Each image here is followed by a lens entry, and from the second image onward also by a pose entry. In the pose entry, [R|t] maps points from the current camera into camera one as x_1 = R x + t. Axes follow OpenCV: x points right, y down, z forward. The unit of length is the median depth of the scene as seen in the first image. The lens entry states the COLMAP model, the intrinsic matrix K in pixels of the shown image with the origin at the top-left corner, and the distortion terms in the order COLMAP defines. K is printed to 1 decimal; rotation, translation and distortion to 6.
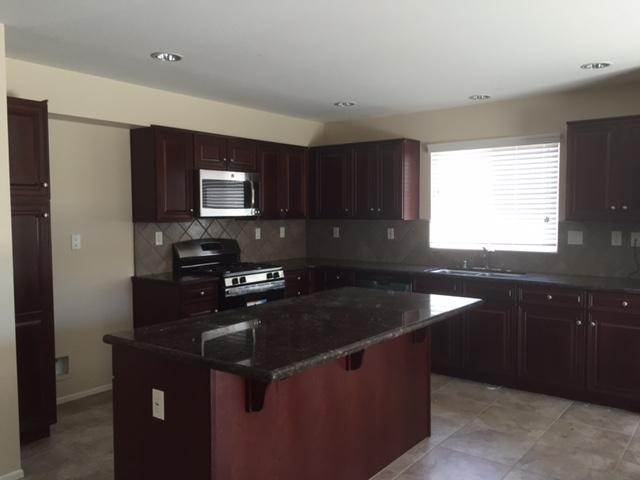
lens RADIAL K [[555.0, 0, 318.8], [0, 555.0, 240.3], [0, 0, 1]] dist [0.094613, -0.075775]
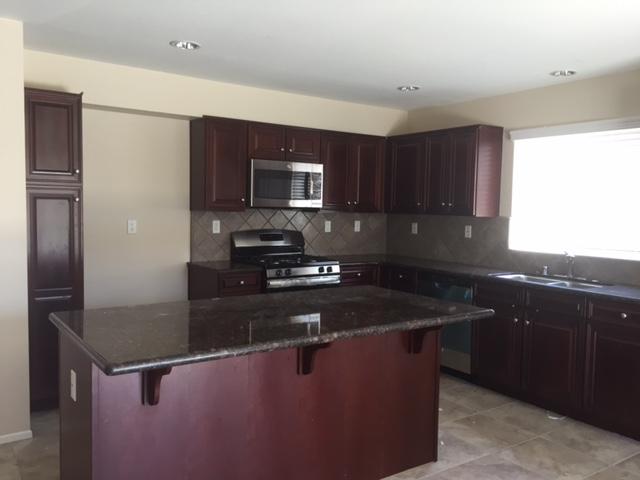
lens RADIAL K [[555.0, 0, 315.4], [0, 555.0, 241.8], [0, 0, 1]] dist [0.094613, -0.075775]
pose [[0.954210, 0.044819, -0.295760, 0.197214], [-0.041815, 0.998989, 0.016478, -0.000323], [0.296200, -0.003357, 0.955120, 0.078049]]
